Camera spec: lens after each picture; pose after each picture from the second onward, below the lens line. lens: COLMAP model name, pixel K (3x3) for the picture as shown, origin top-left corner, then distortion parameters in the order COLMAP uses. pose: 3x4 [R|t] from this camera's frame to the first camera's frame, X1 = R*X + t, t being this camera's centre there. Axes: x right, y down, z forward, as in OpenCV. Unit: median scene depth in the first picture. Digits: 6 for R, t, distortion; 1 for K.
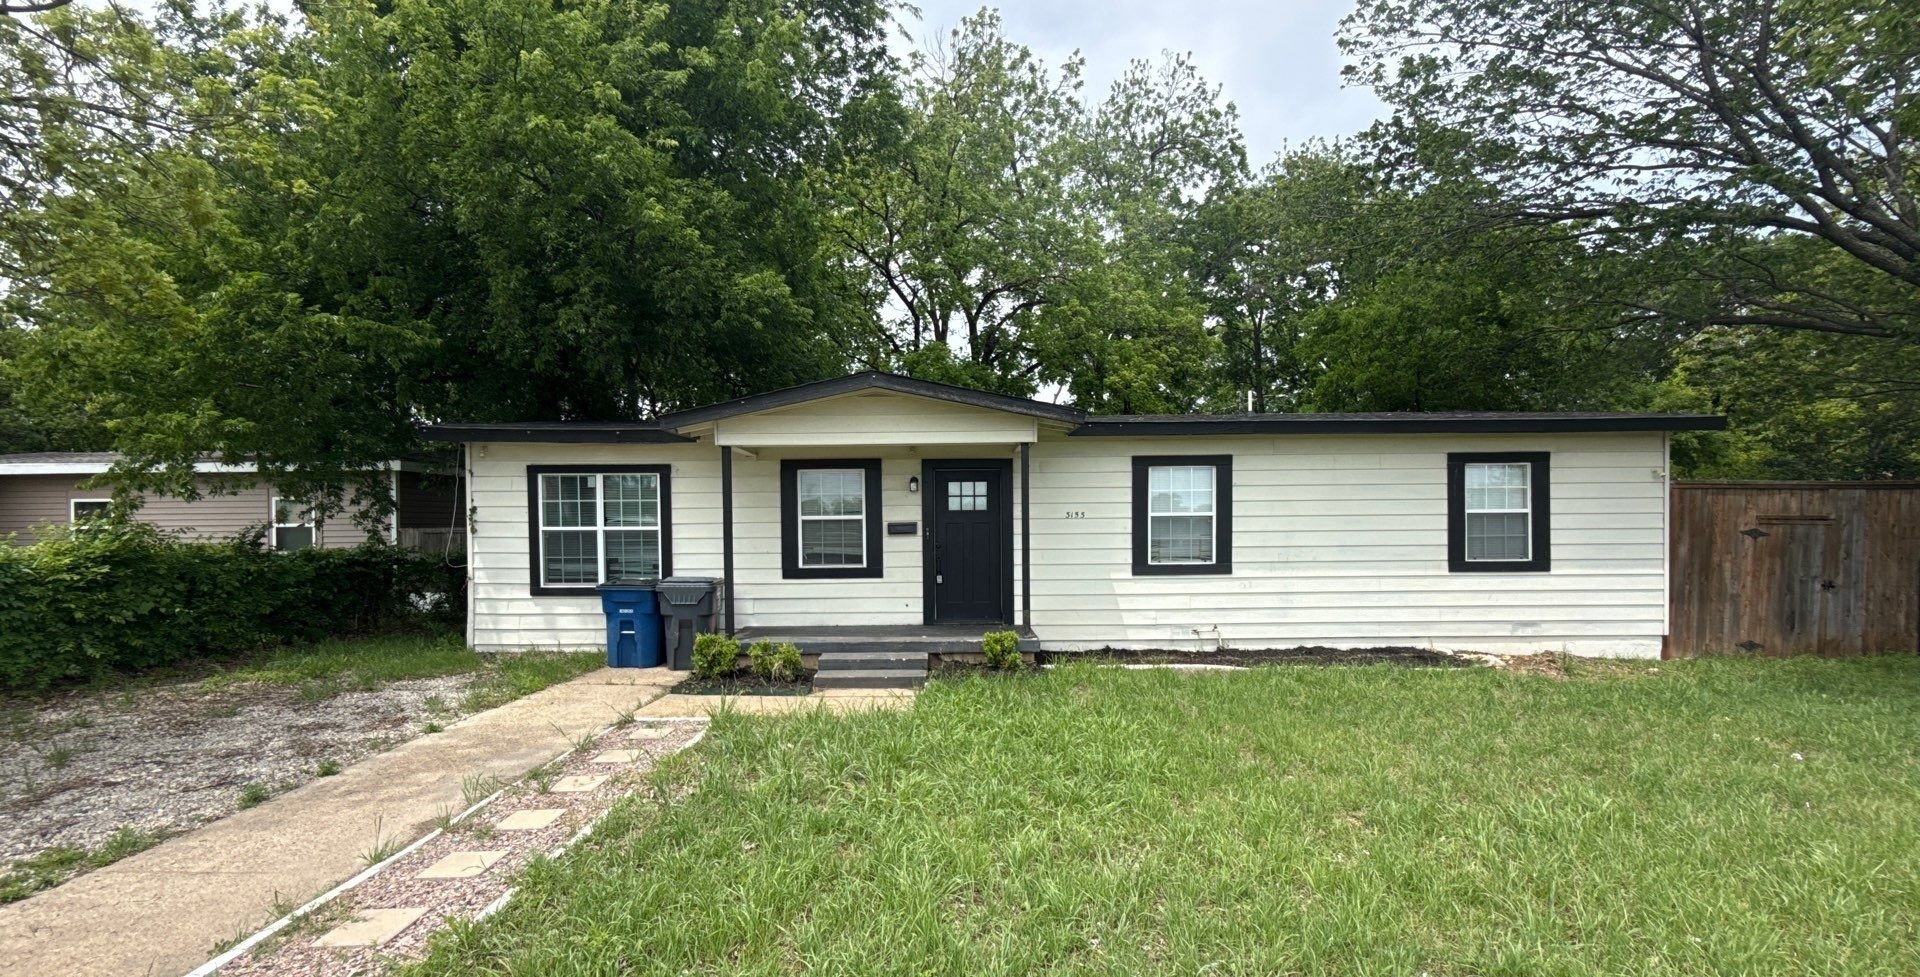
lens RADIAL K [[753.4, 0, 956.3], [0, 753.4, 533.3], [0, 0, 1]] dist [0.002149, 0.000055]
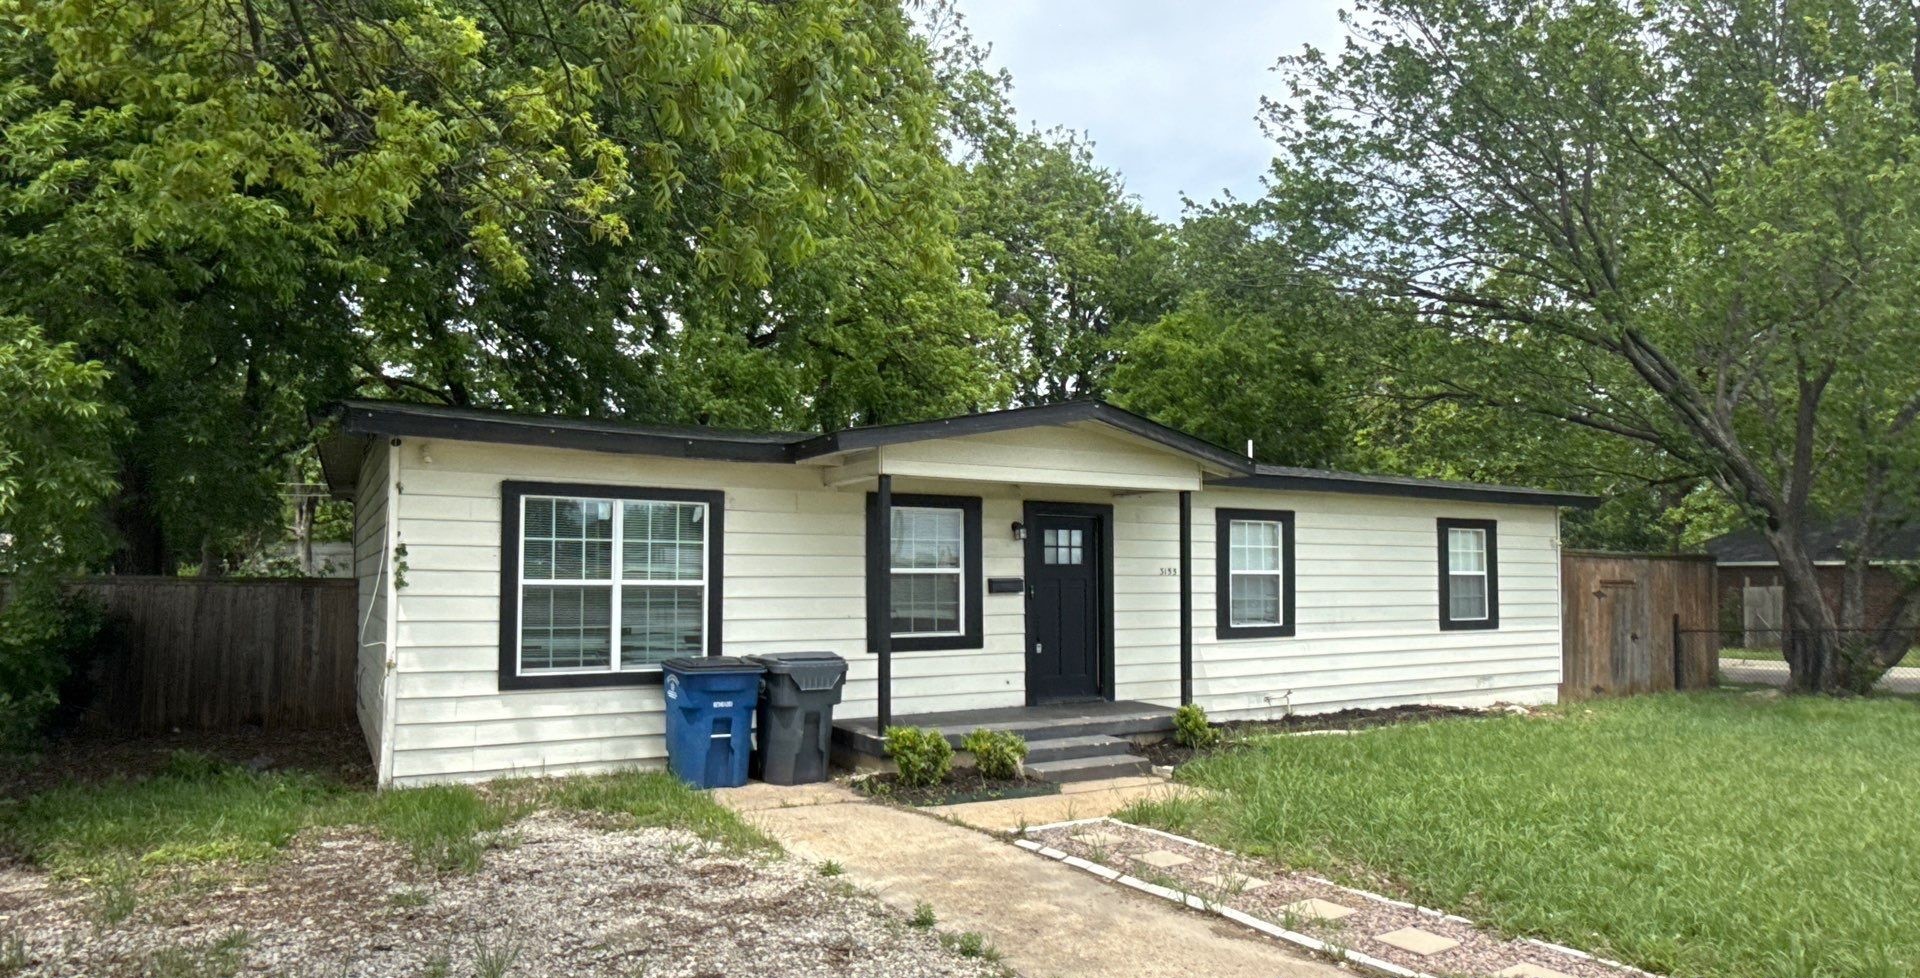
lens RADIAL K [[1113.8, 0, 992.1], [0, 1113.8, 539.2], [0, 0, 1]] dist [0.001151, -0.000244]
pose [[0.850299, 0.028669, 0.525519, -0.700594], [-0.001698, 0.998659, -0.051734, 0.005548], [-0.526298, 0.043097, 0.849207, 0.003450]]
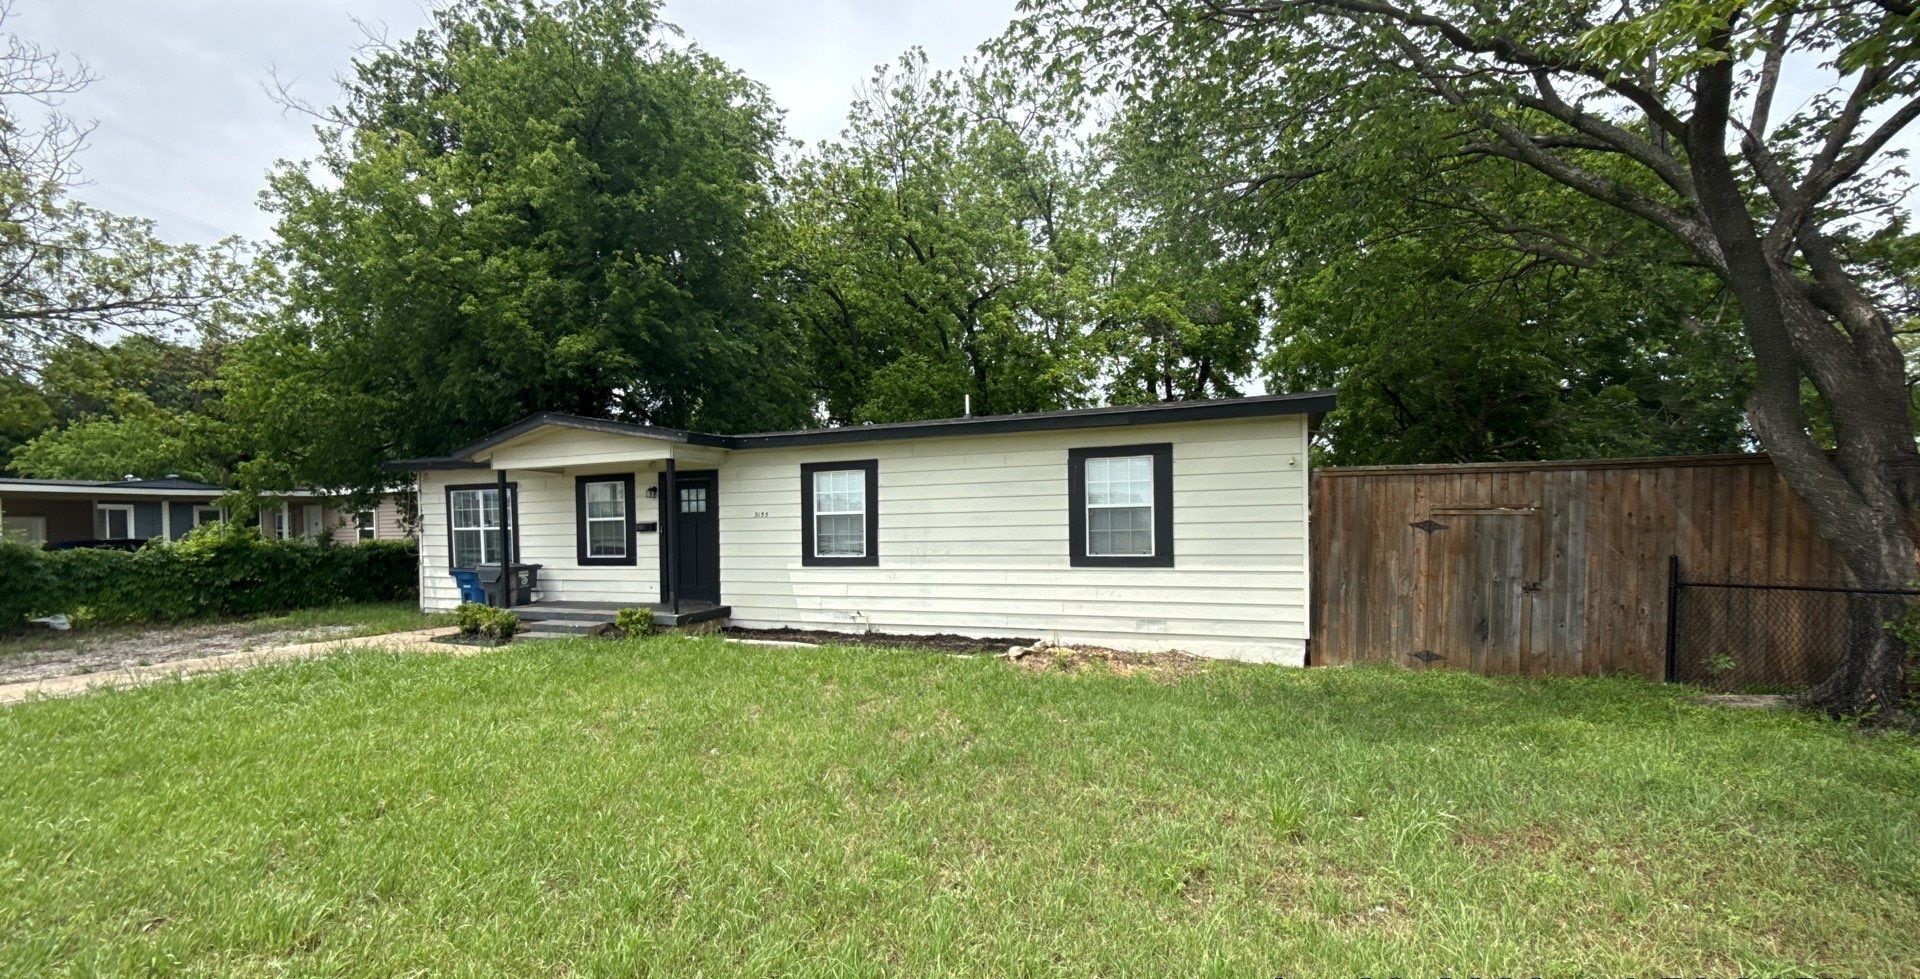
lens RADIAL K [[762.4, 0, 958.9], [0, 762.4, 540.9], [0, 0, 1]] dist [0.000207, -0.000325]
pose [[0.928523, -0.000021, -0.371276, 0.895539], [0.009424, 0.999679, 0.023511, -0.008587], [0.371156, -0.025330, 0.928225, -0.003361]]
